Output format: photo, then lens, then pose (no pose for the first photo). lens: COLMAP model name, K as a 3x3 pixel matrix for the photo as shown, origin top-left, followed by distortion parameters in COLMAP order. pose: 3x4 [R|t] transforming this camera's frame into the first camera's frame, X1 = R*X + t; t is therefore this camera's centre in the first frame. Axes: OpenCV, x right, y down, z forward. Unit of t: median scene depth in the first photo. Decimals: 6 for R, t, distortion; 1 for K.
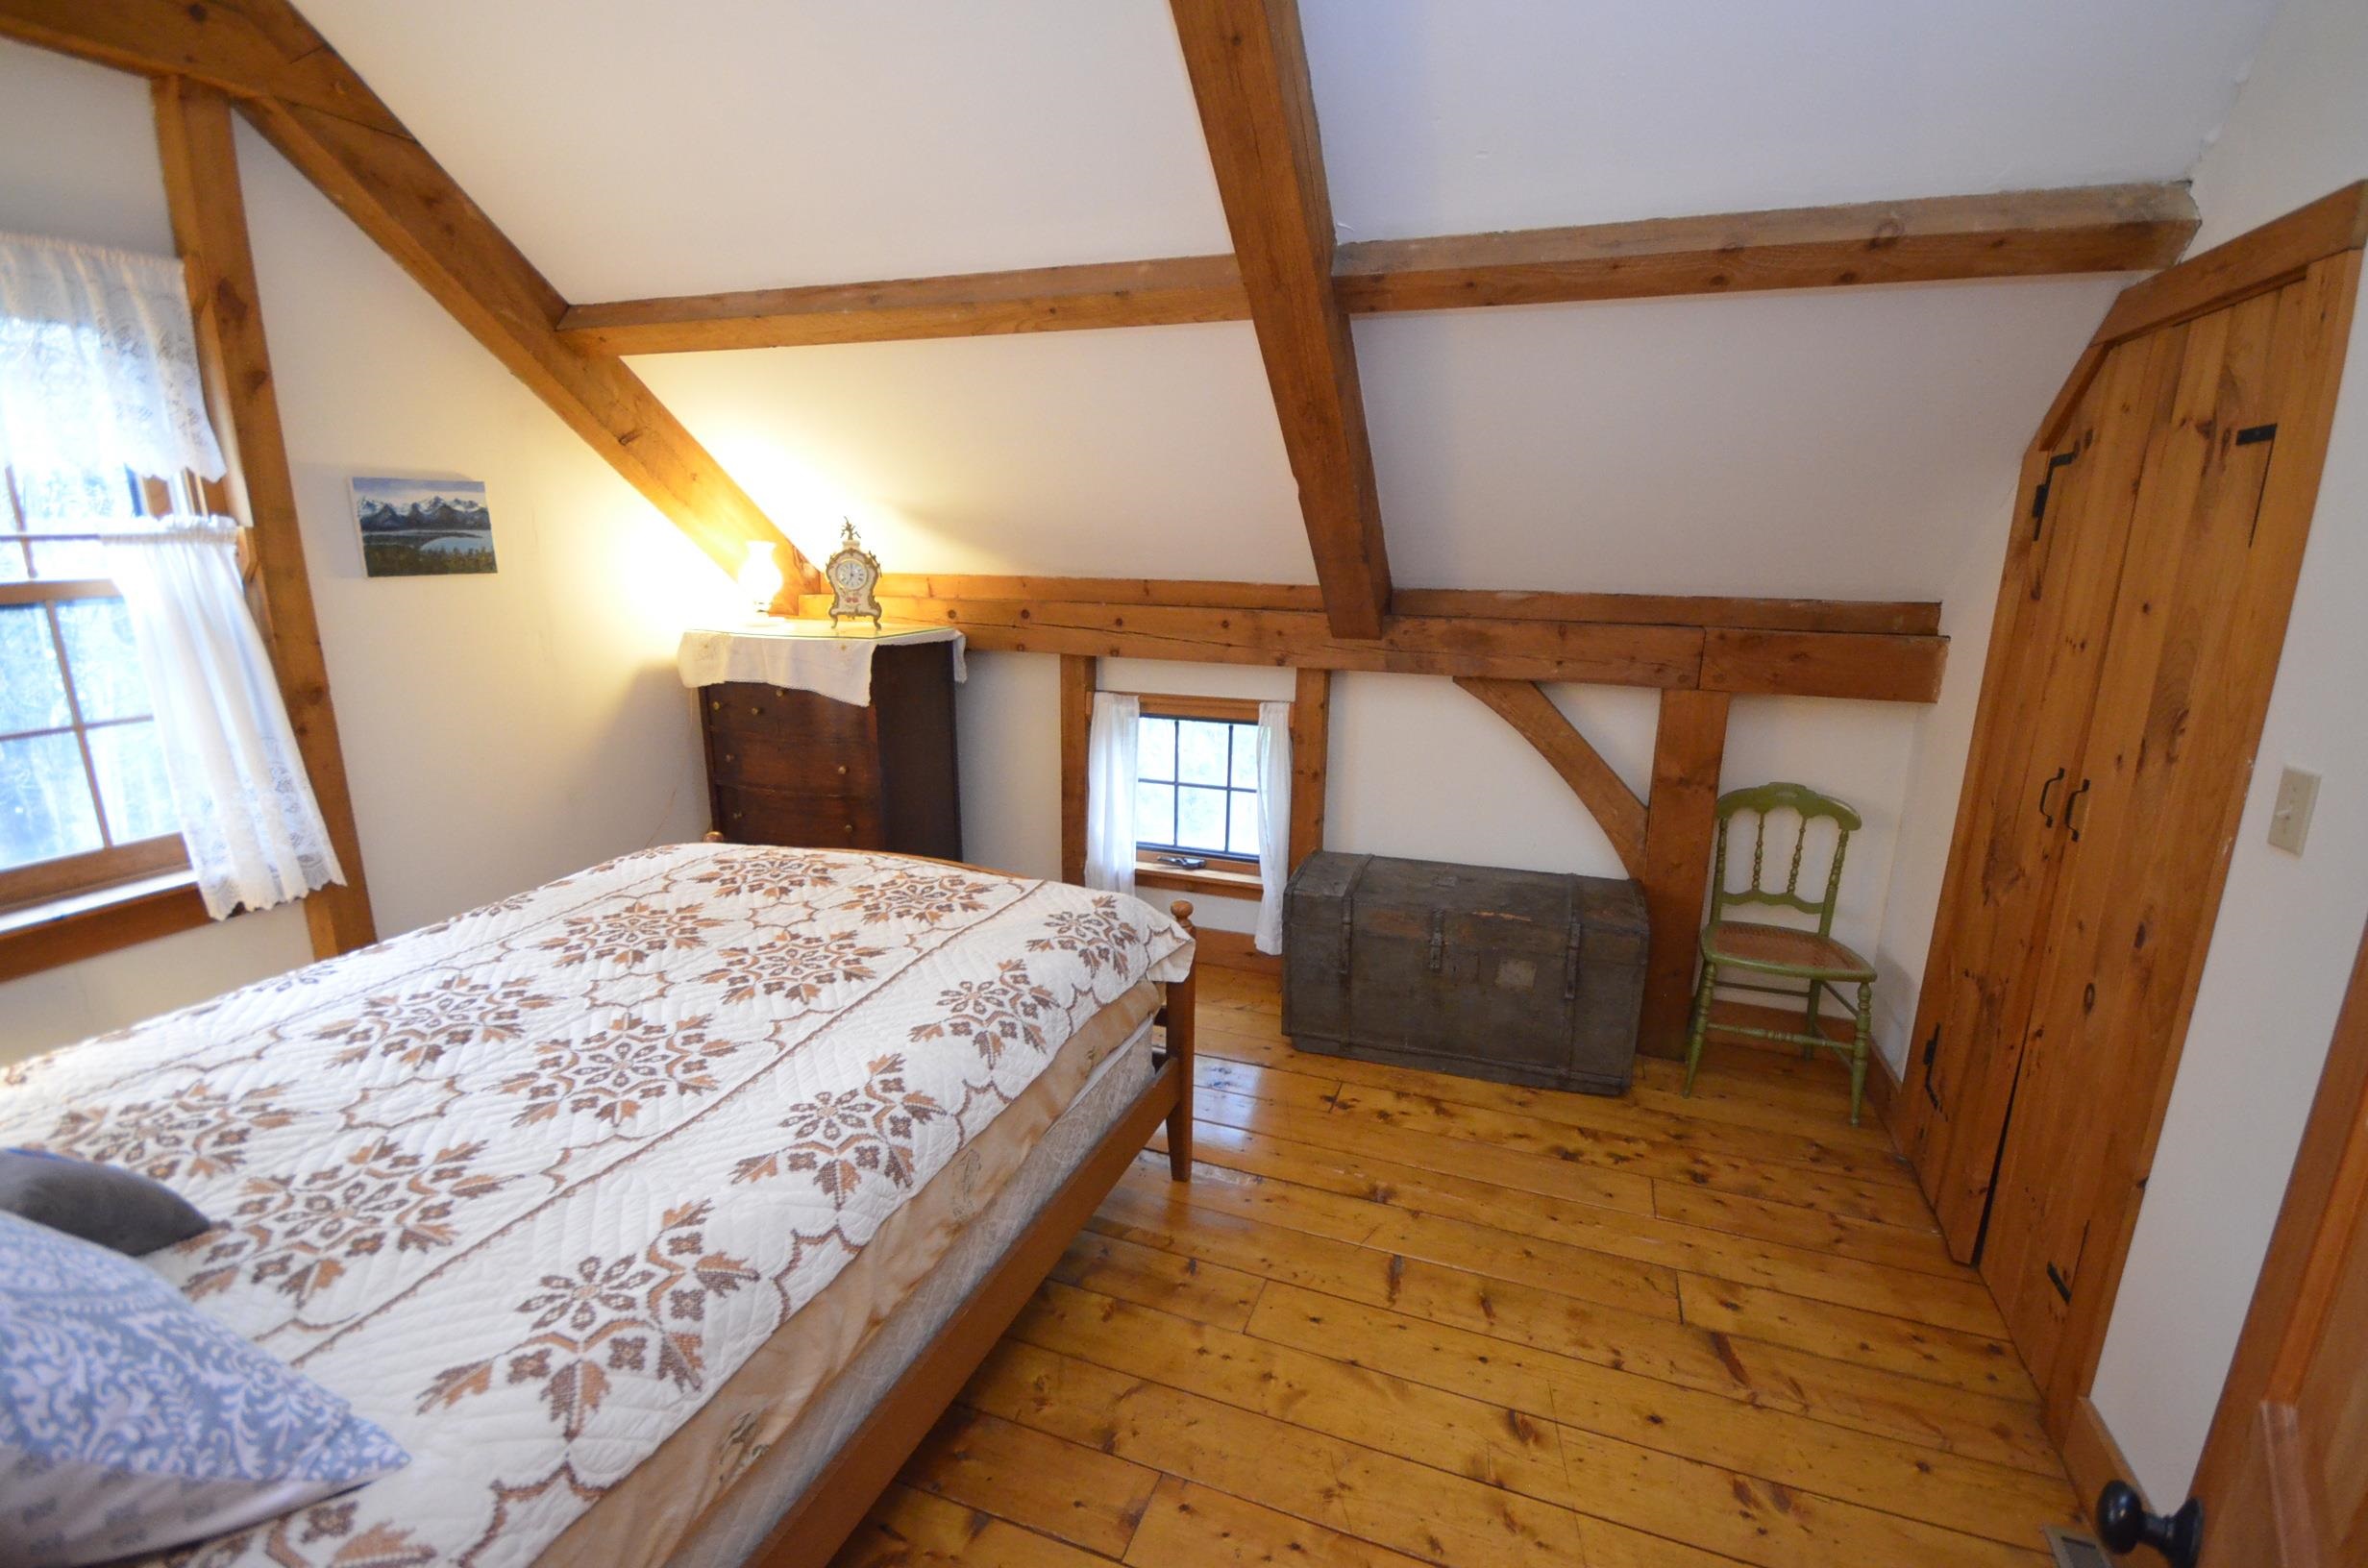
lens RADIAL K [[1046.4, 0, 1202.1], [0, 1046.4, 801.7], [0, 0, 1]] dist [-0.002055, -0.000557]
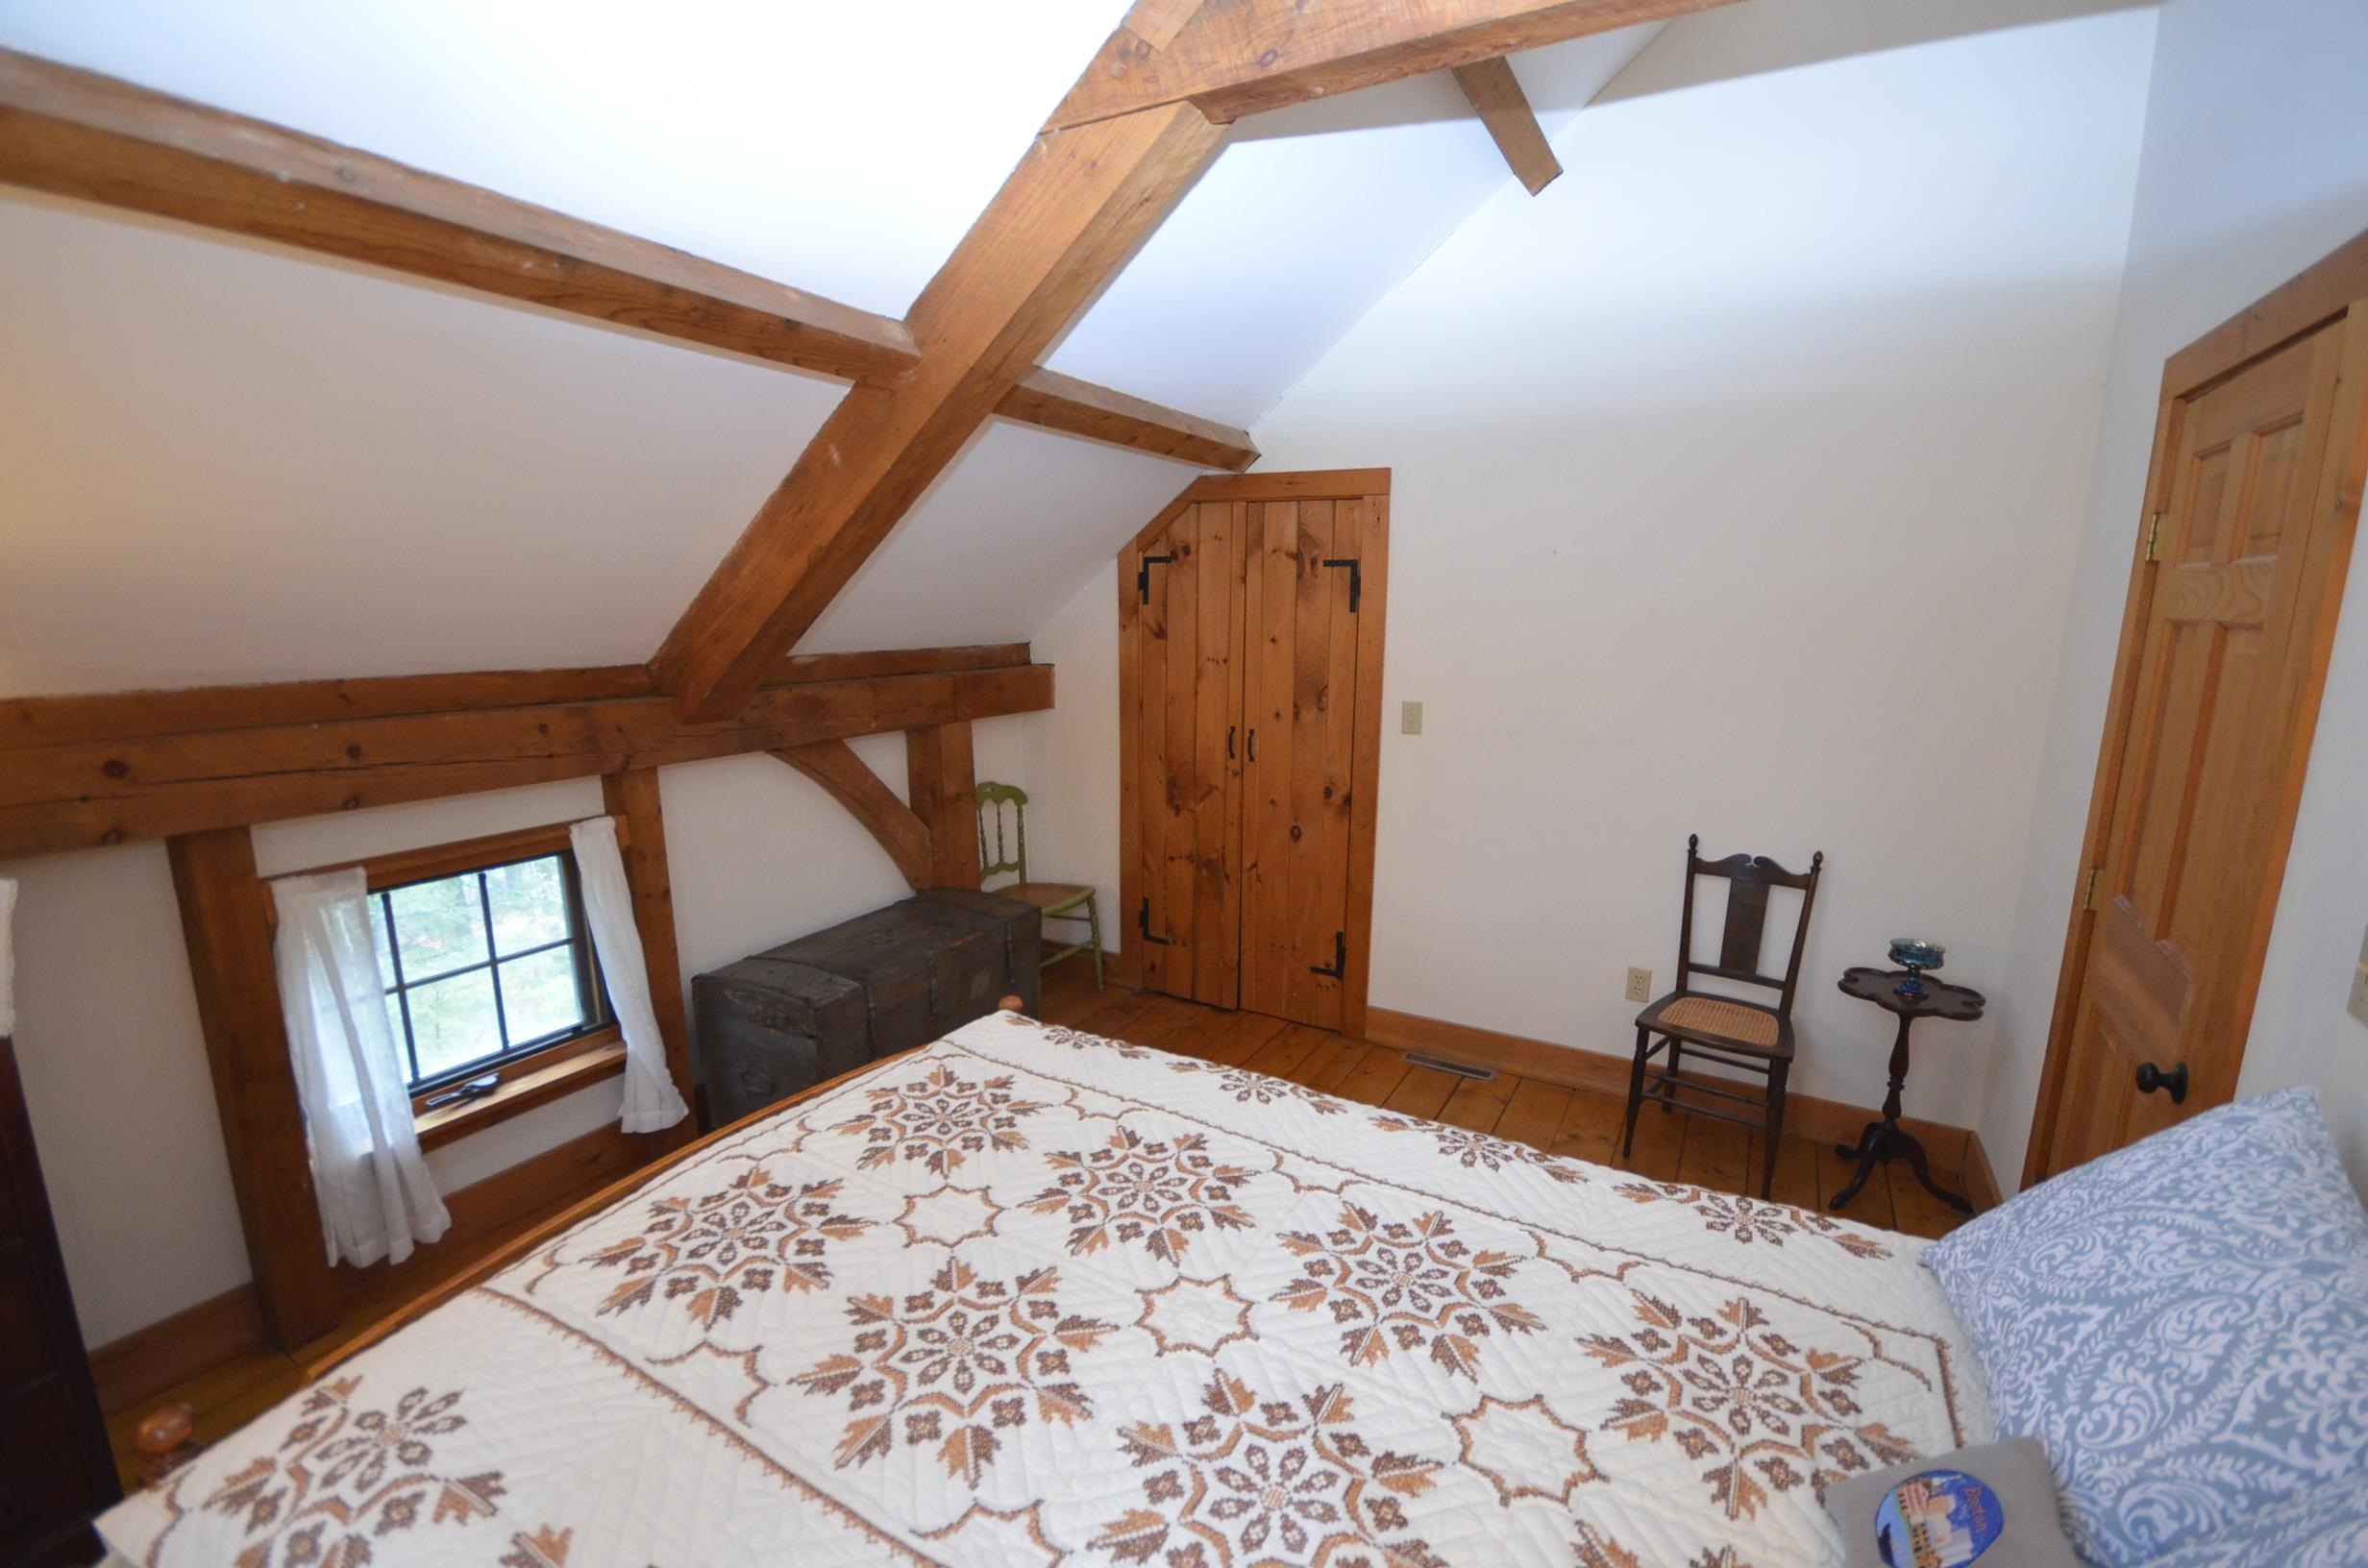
lens RADIAL K [[1046.4, 0, 1202.1], [0, 1046.4, 801.7], [0, 0, 1]] dist [-0.002055, -0.000557]
pose [[0.150114, -0.205010, 0.967180, -0.950504], [0.228350, 0.959003, 0.167835, -0.212568], [-0.961937, 0.195662, 0.190774, 0.666503]]
